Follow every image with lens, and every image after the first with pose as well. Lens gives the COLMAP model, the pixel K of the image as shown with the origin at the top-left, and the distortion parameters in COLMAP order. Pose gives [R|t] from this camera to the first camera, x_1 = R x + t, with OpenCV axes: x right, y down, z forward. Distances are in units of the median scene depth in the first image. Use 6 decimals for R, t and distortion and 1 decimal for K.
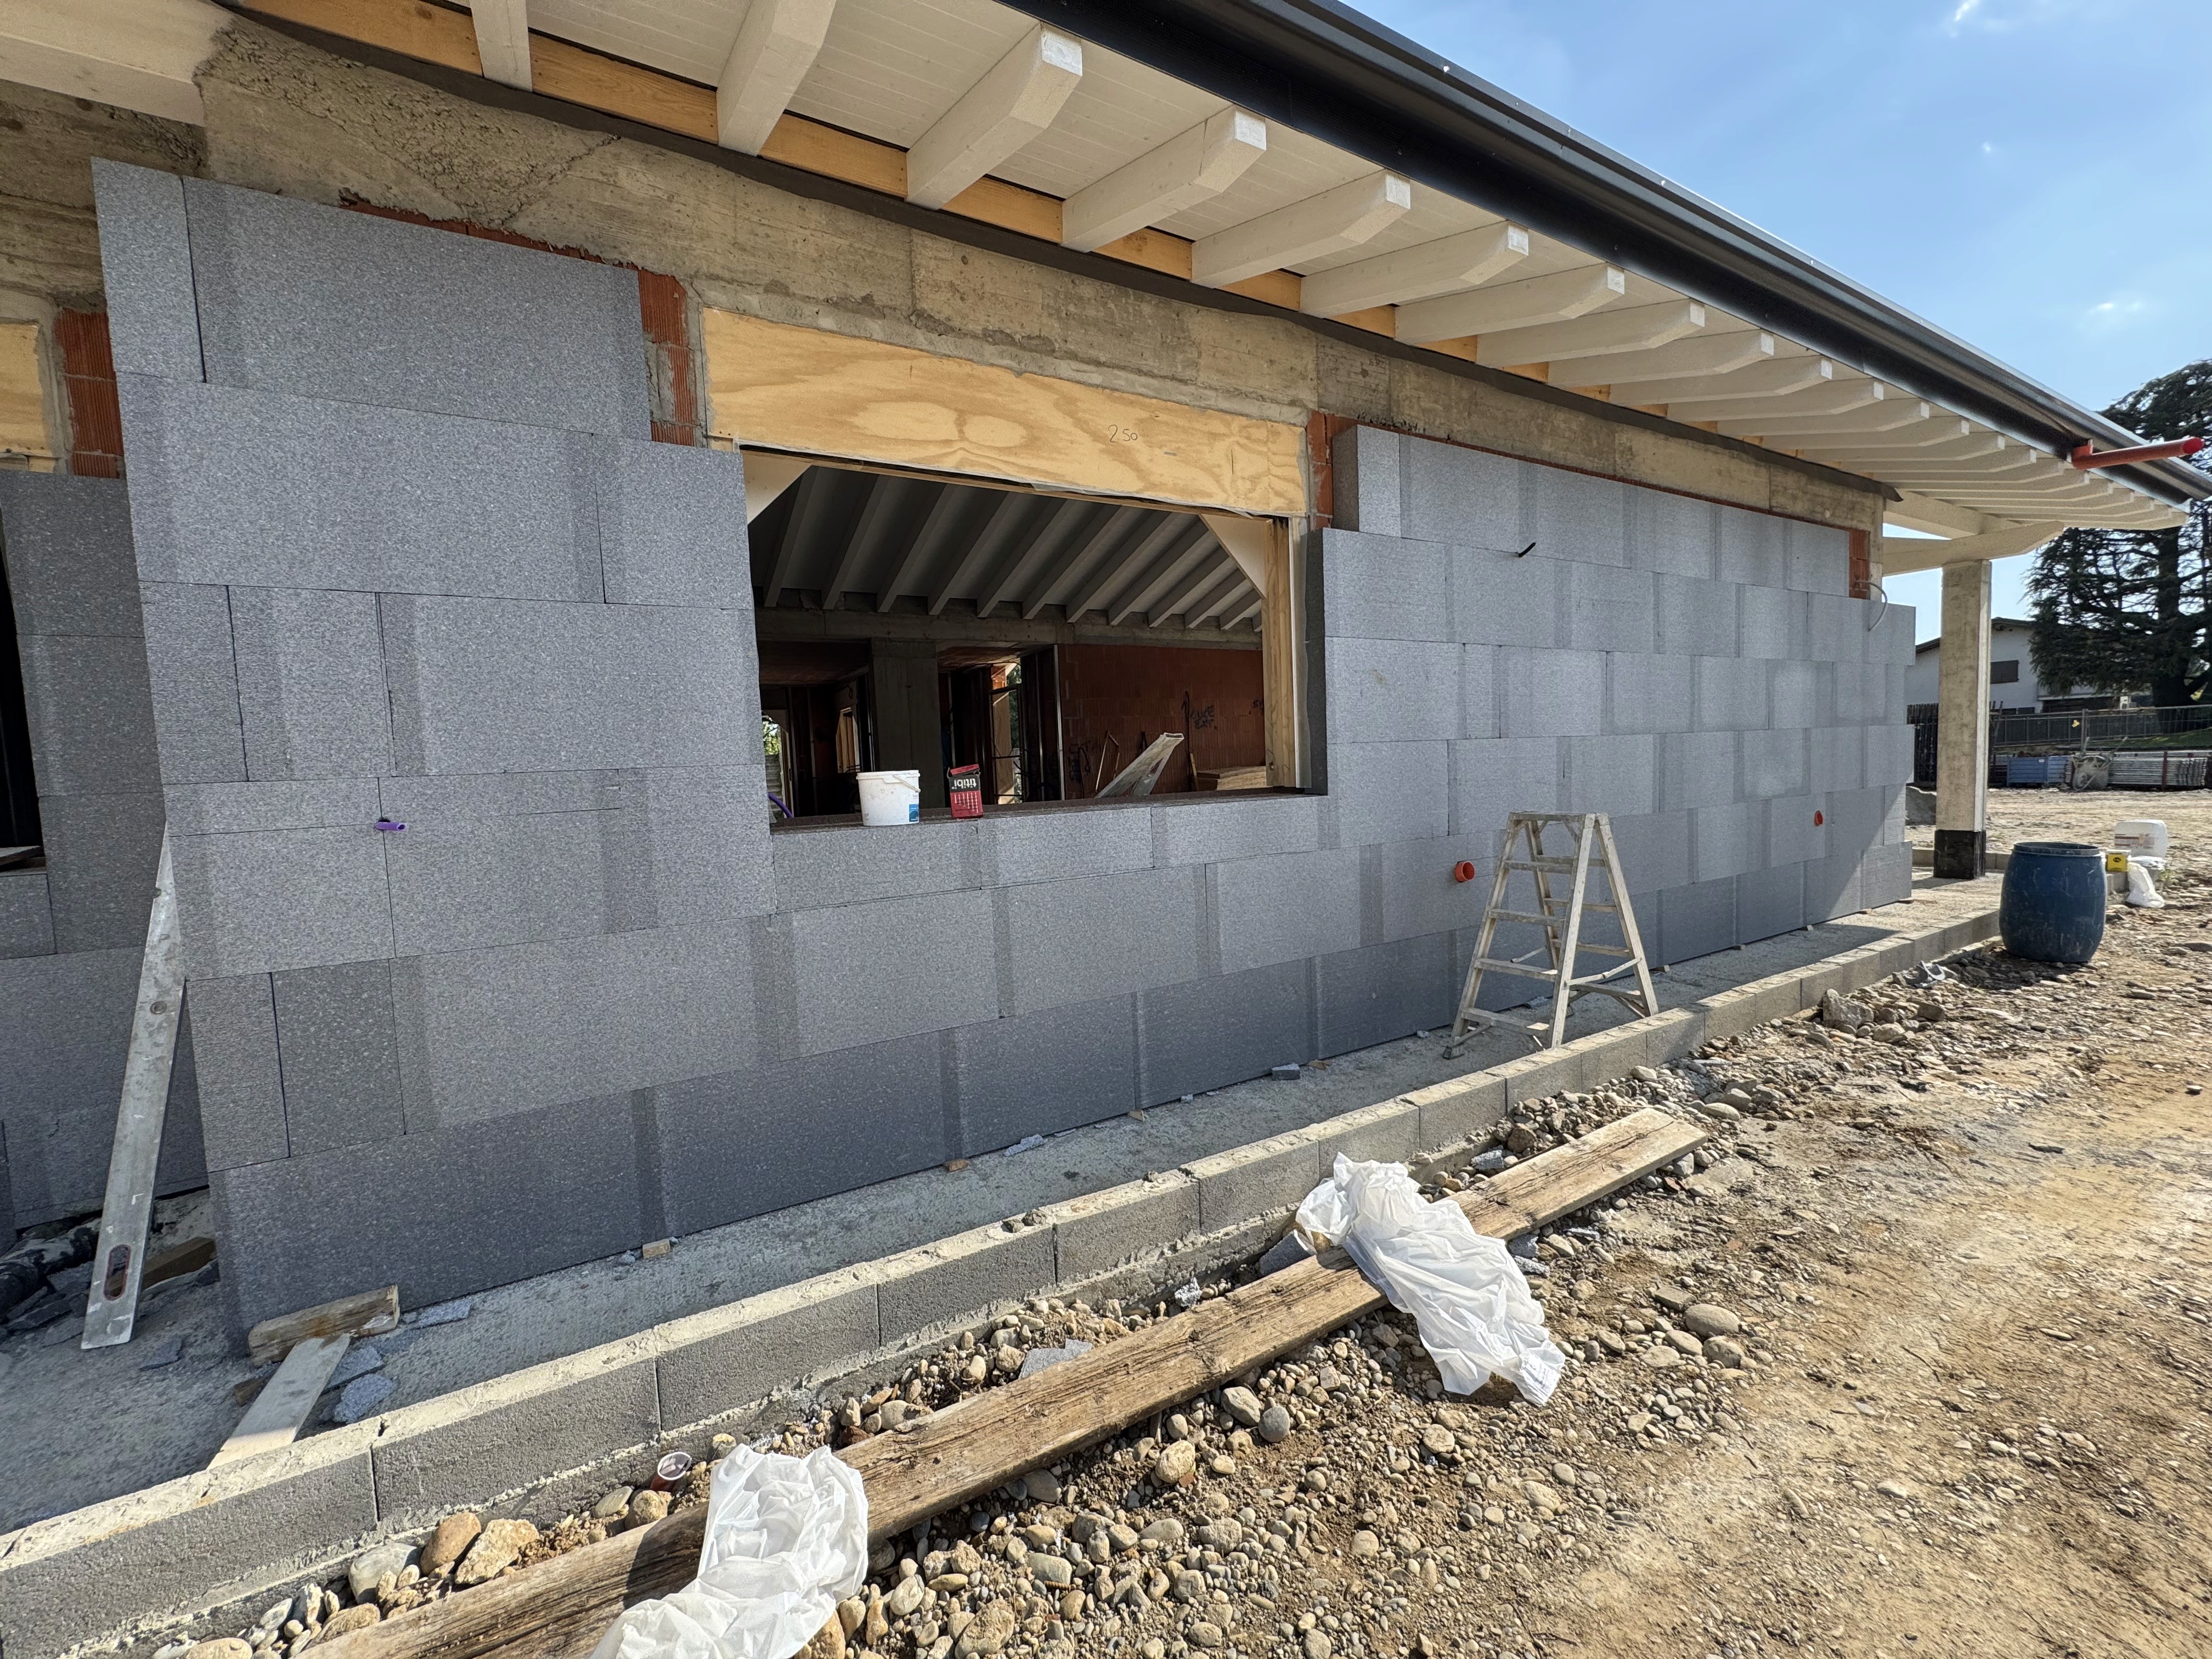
lens RADIAL K [[880.5, 0, 1104.7], [0, 880.5, 828.0], [0, 0, 1]] dist [-0.003868, 0.000394]
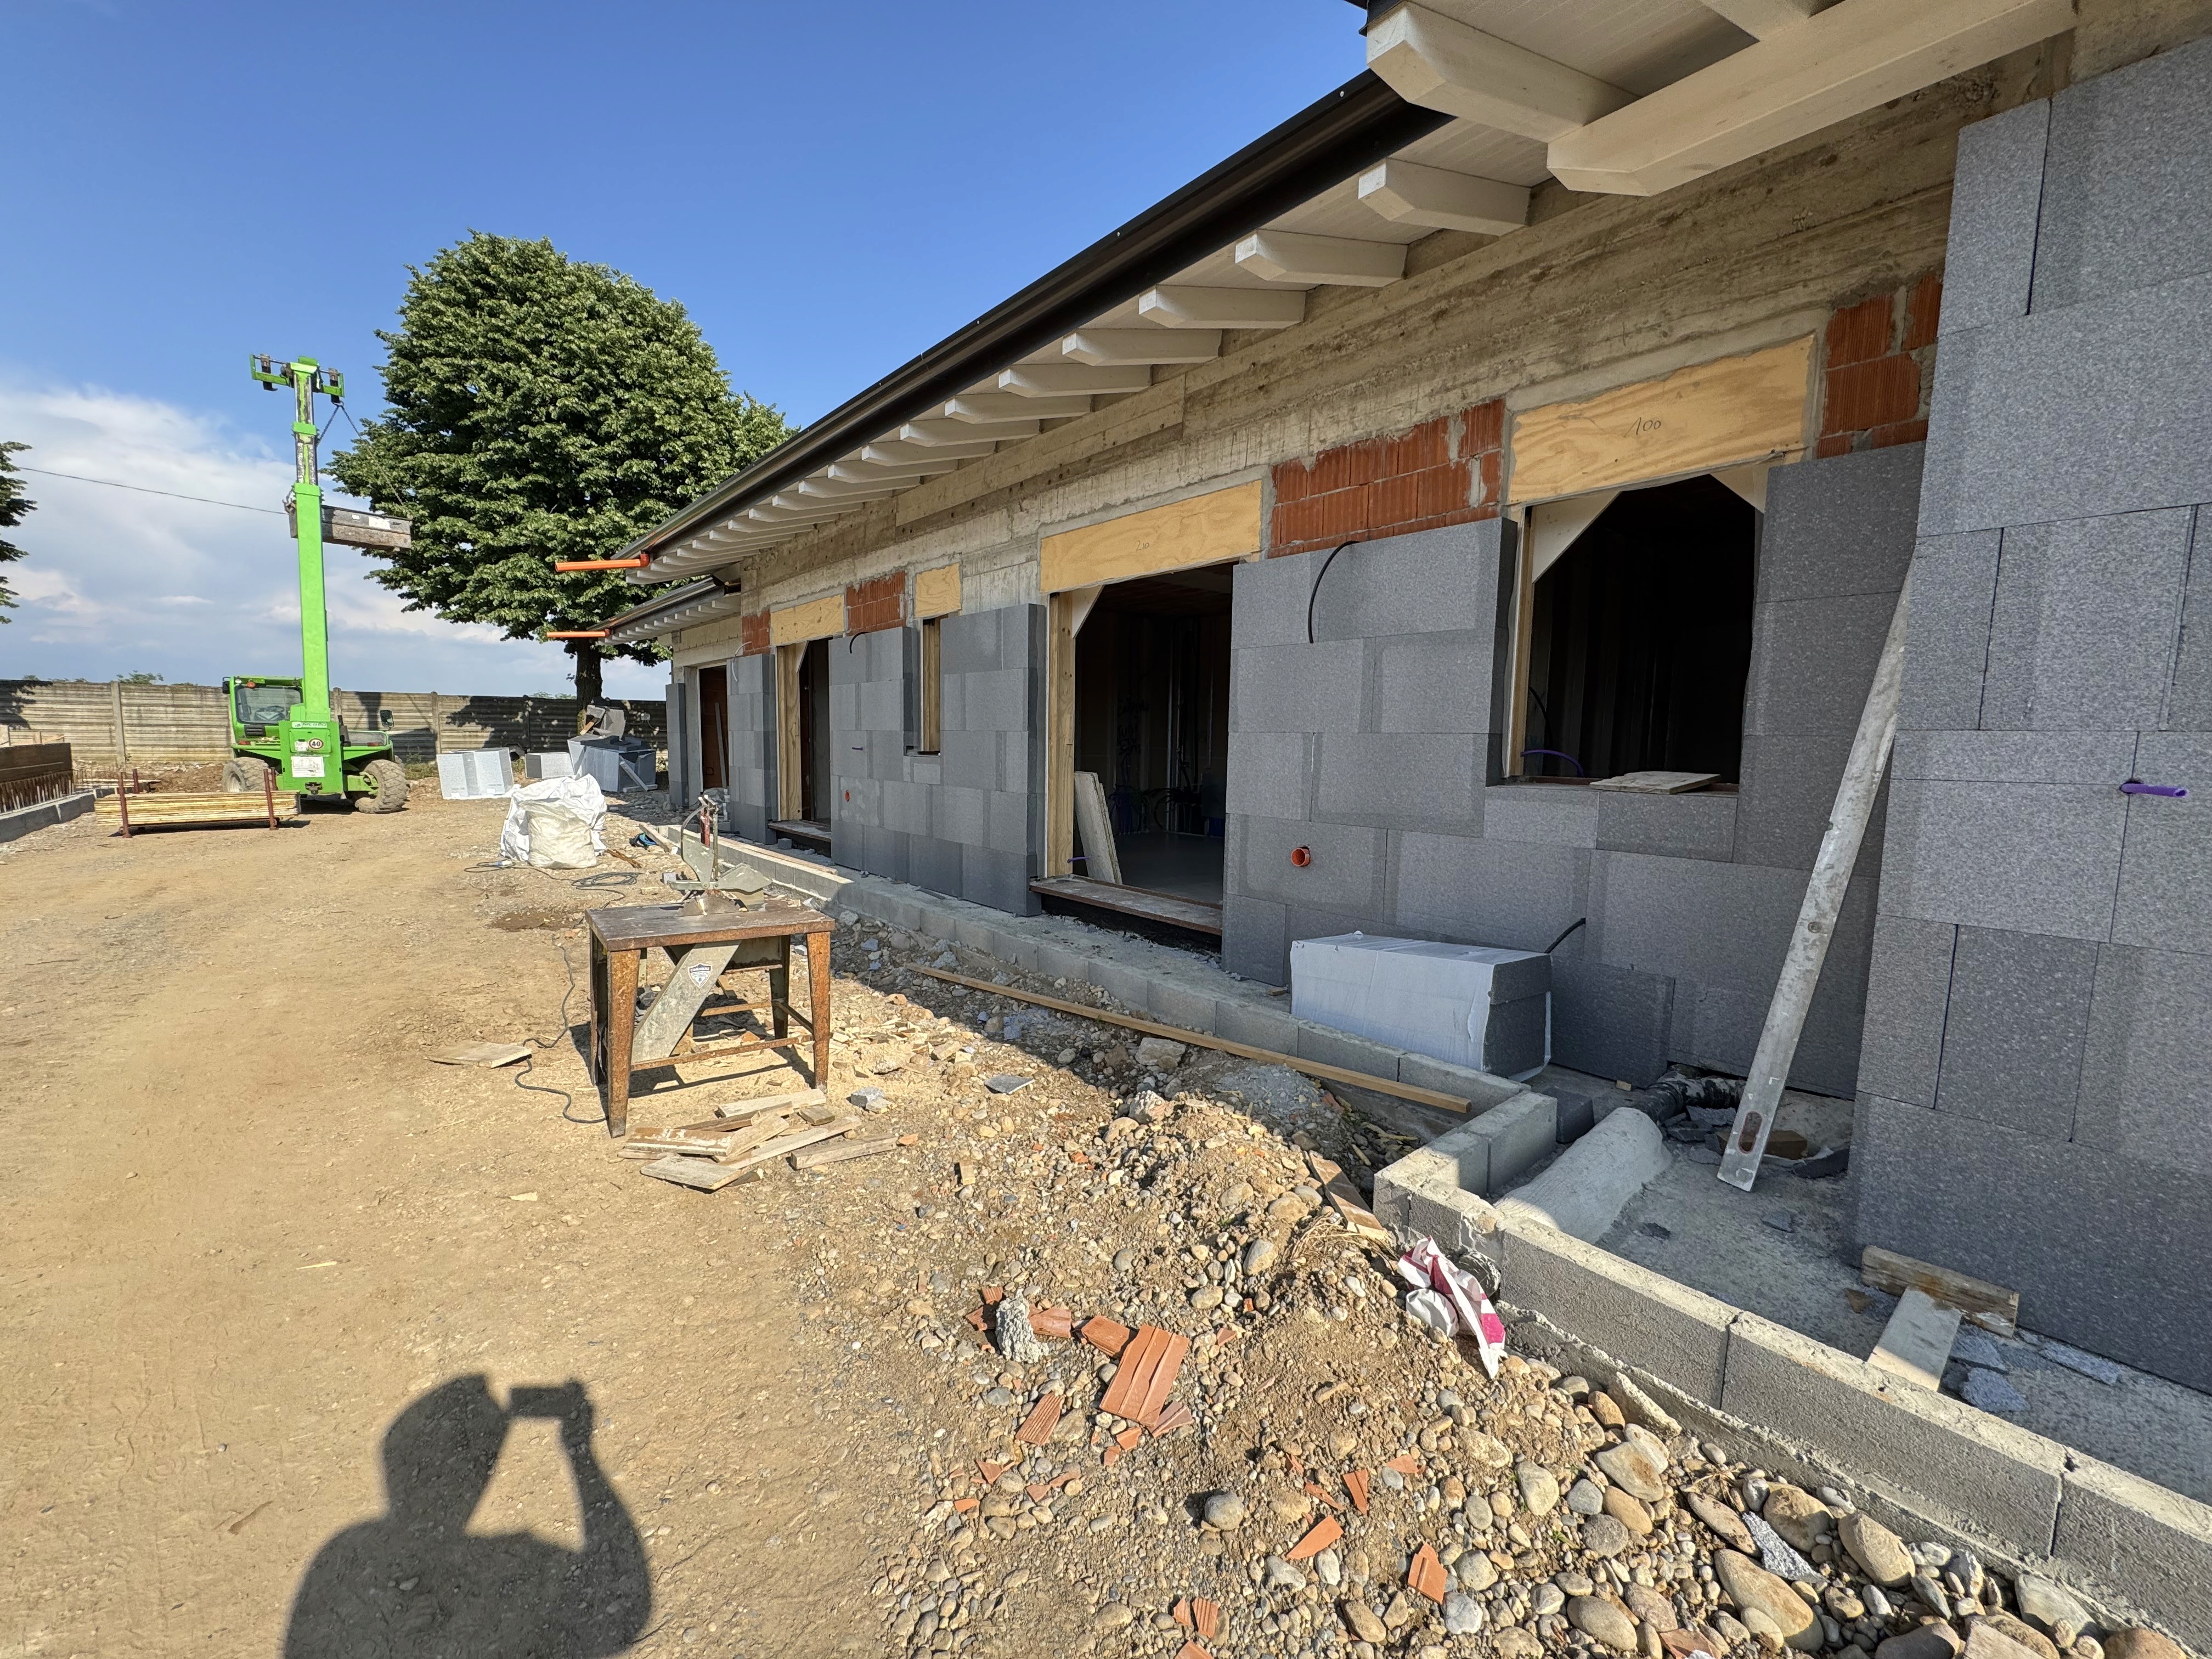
lens RADIAL K [[880.5, 0, 1104.8], [0, 880.5, 829.8], [0, 0, 1]] dist [-0.003868, 0.000394]
pose [[0.173582, 0.147982, -0.973638, -0.168894], [-0.093593, 0.986650, 0.133273, 0.017444], [0.980362, 0.067991, 0.185114, -0.130035]]
